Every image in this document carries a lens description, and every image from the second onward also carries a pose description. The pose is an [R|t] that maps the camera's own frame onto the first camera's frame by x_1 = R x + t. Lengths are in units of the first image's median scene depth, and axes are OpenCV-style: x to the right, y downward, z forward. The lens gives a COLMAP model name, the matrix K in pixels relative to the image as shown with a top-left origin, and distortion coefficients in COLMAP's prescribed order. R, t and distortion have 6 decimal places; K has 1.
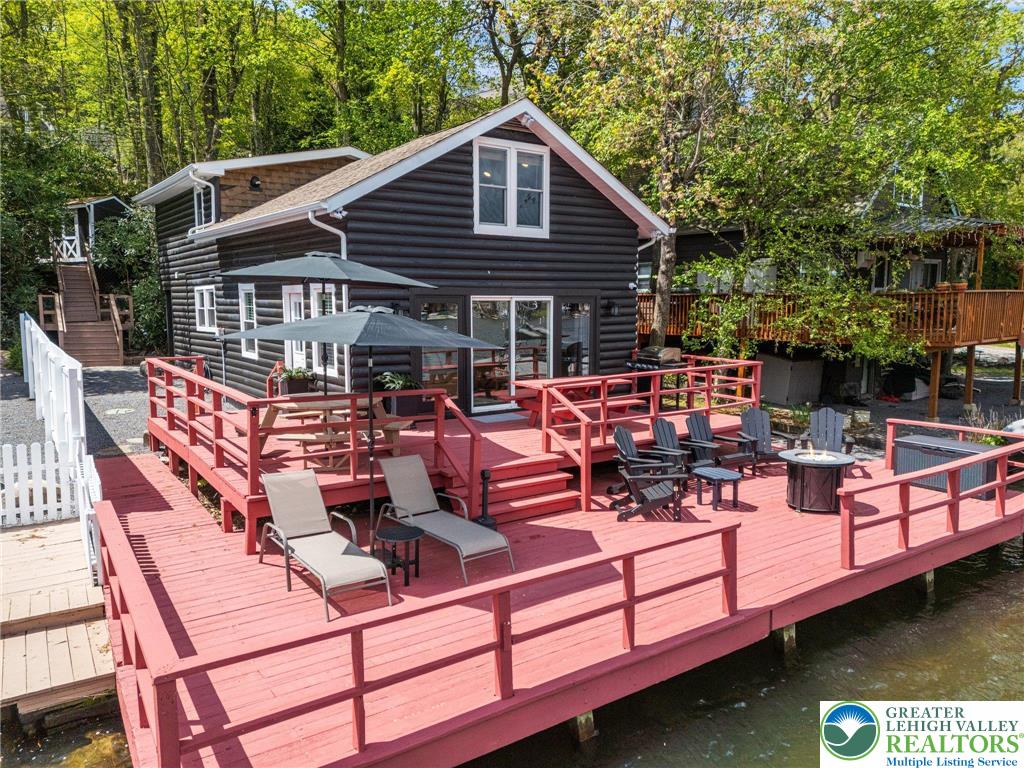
lens RADIAL K [[741.0, 0, 512.0], [0, 741.0, 384.0], [0, 0, 1]] dist [0.090472, -0.103625]
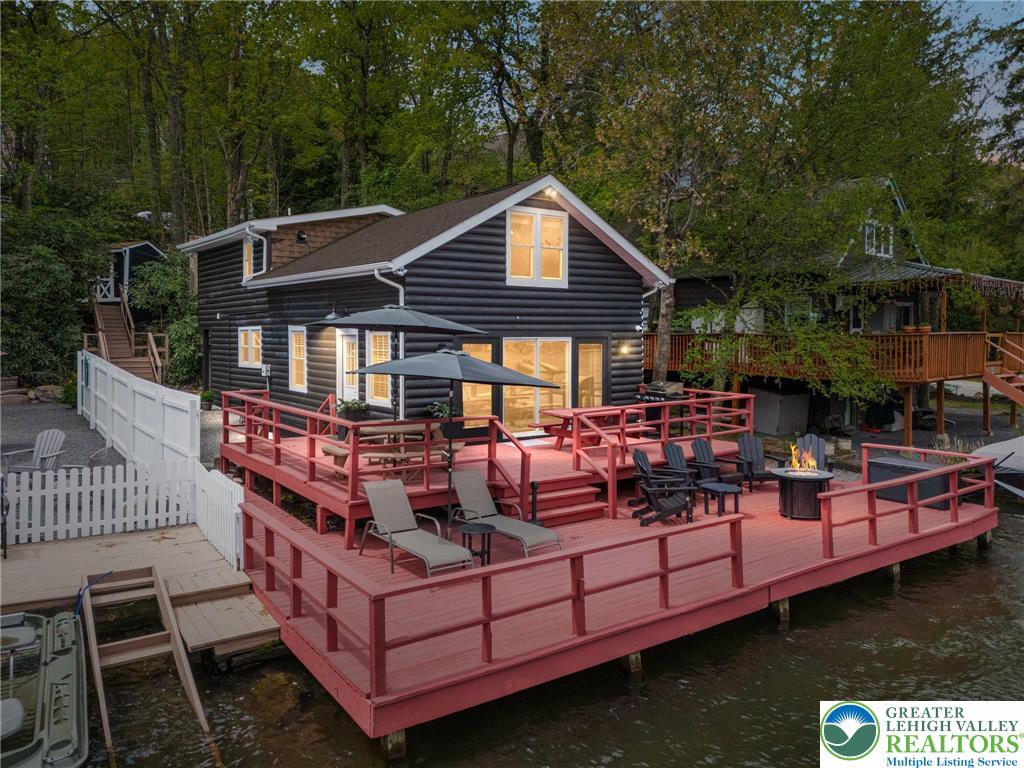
lens RADIAL K [[757.3, 0, 508.4], [0, 757.3, 346.1], [0, 0, 1]] dist [0.076864, -0.079644]
pose [[0.999893, 0.001369, 0.014553, -0.064809], [0.000020, 0.995479, -0.094983, 0.007683], [-0.014617, 0.094973, 0.995372, -0.182061]]
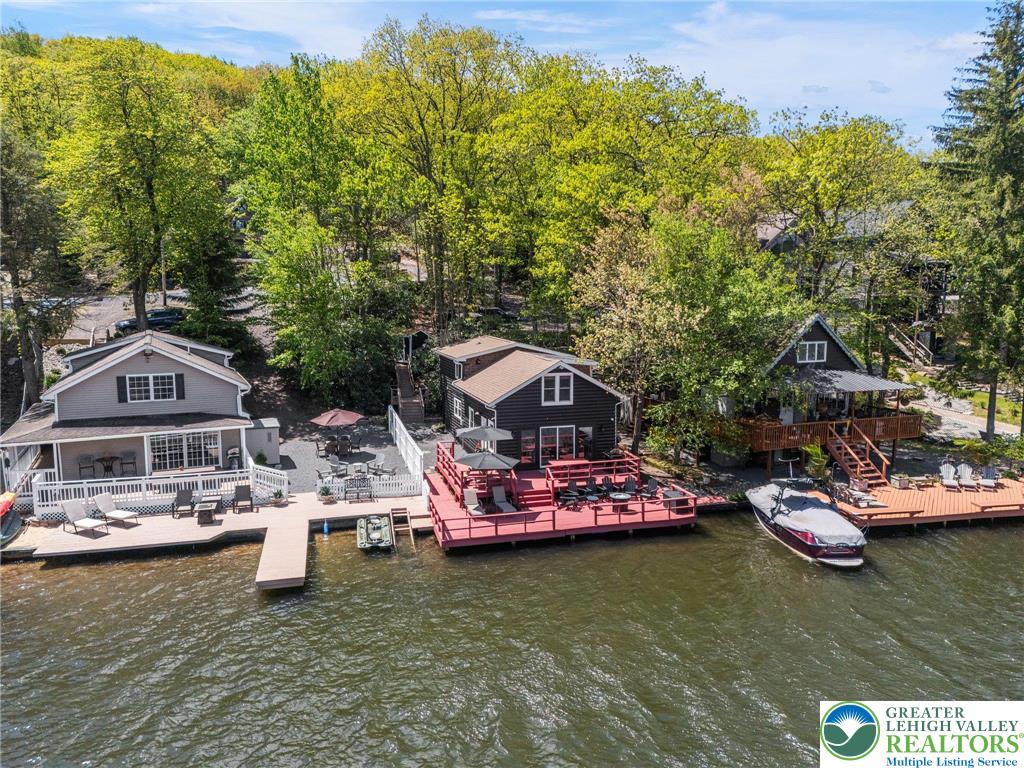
lens RADIAL K [[741.0, 0, 512.0], [0, 741.0, 384.0], [0, 0, 1]] dist [0.090472, -0.103625]
pose [[0.944929, 0.039752, -0.324853, 0.761627], [-0.034591, 0.999167, 0.021648, -0.344319], [0.325443, -0.009219, 0.945517, -1.721555]]
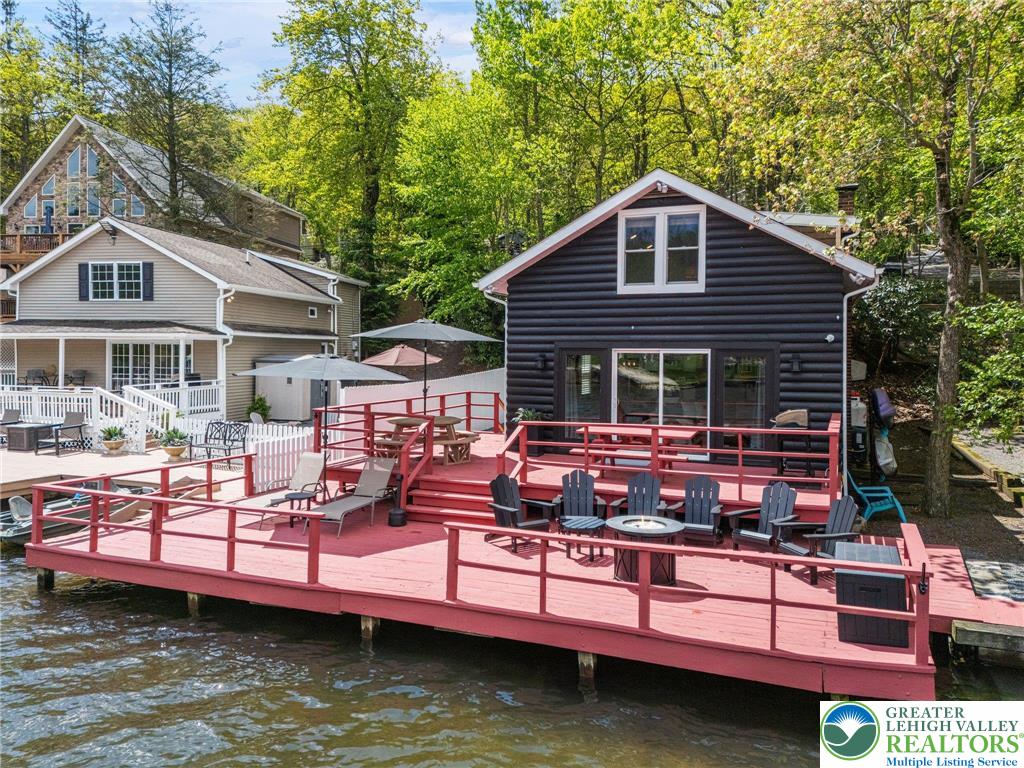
lens RADIAL K [[750.3, 0, 511.4], [0, 750.3, 366.0], [0, 0, 1]] dist [0.078230, -0.084694]
pose [[0.540160, 0.019052, -0.841347, 0.822830], [-0.102316, 0.993814, -0.043184, -0.028883], [0.835320, 0.109409, 0.538768, 0.267128]]
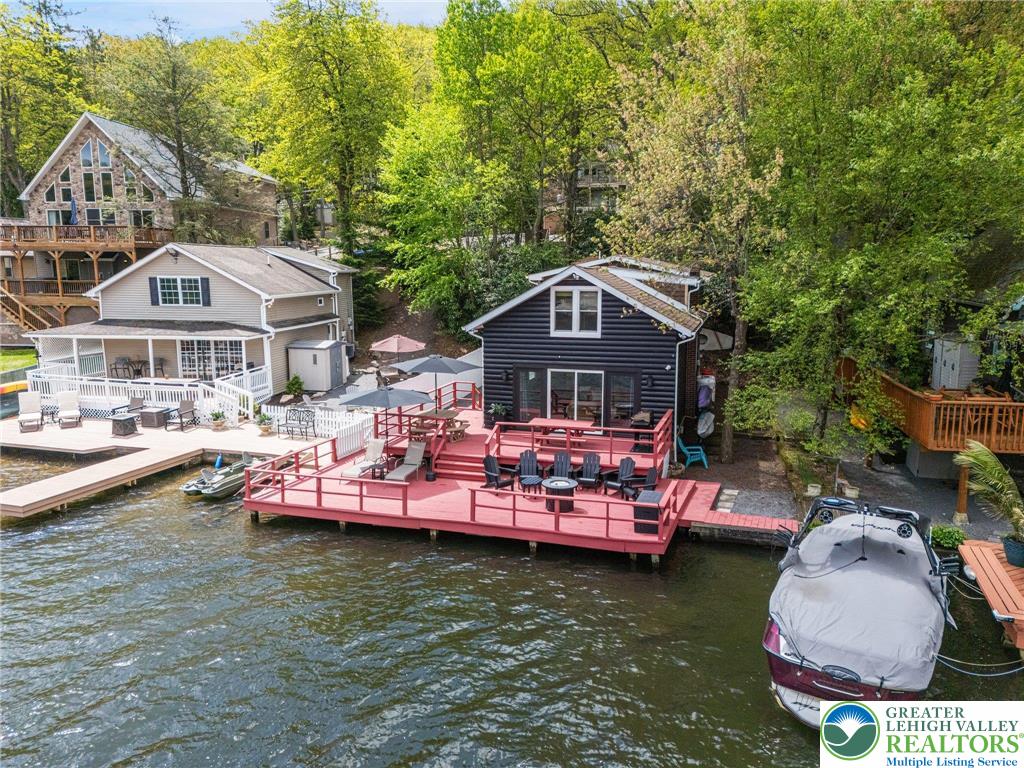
lens RADIAL K [[741.0, 0, 512.0], [0, 741.0, 384.0], [0, 0, 1]] dist [0.090472, -0.103625]
pose [[0.600352, 0.126628, -0.789647, 1.380552], [-0.087180, 0.991863, 0.092775, -0.248331], [0.794970, 0.013144, 0.606507, -0.204273]]
